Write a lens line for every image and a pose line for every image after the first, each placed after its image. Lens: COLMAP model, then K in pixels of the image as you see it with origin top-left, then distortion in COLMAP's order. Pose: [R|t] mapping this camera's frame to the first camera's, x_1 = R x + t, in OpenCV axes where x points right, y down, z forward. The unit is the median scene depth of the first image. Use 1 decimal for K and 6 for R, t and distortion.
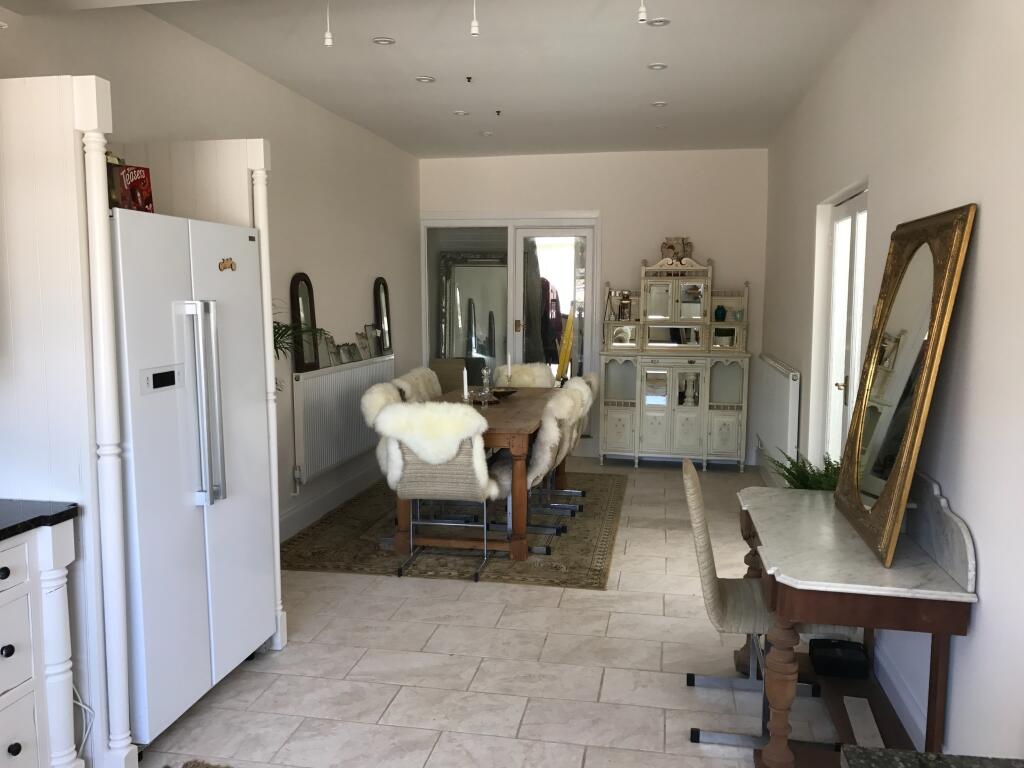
lens RADIAL K [[832.8, 0, 513.8], [0, 832.8, 384.5], [0, 0, 1]] dist [-0.025961, 0.005436]
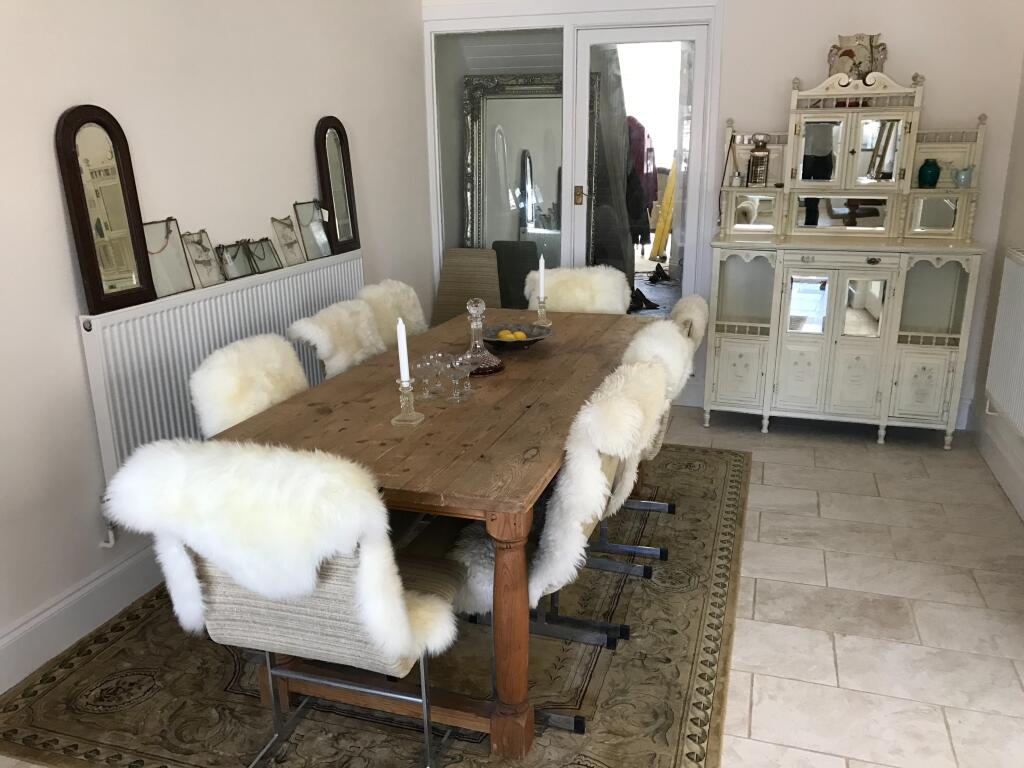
lens RADIAL K [[832.8, 0, 510.4], [0, 832.8, 384.7], [0, 0, 1]] dist [-0.025961, 0.005436]
pose [[0.991770, 0.021738, -0.126175, 0.038029], [0.000652, 0.984611, 0.174759, -0.042340], [0.128032, -0.173403, 0.976493, 0.386935]]
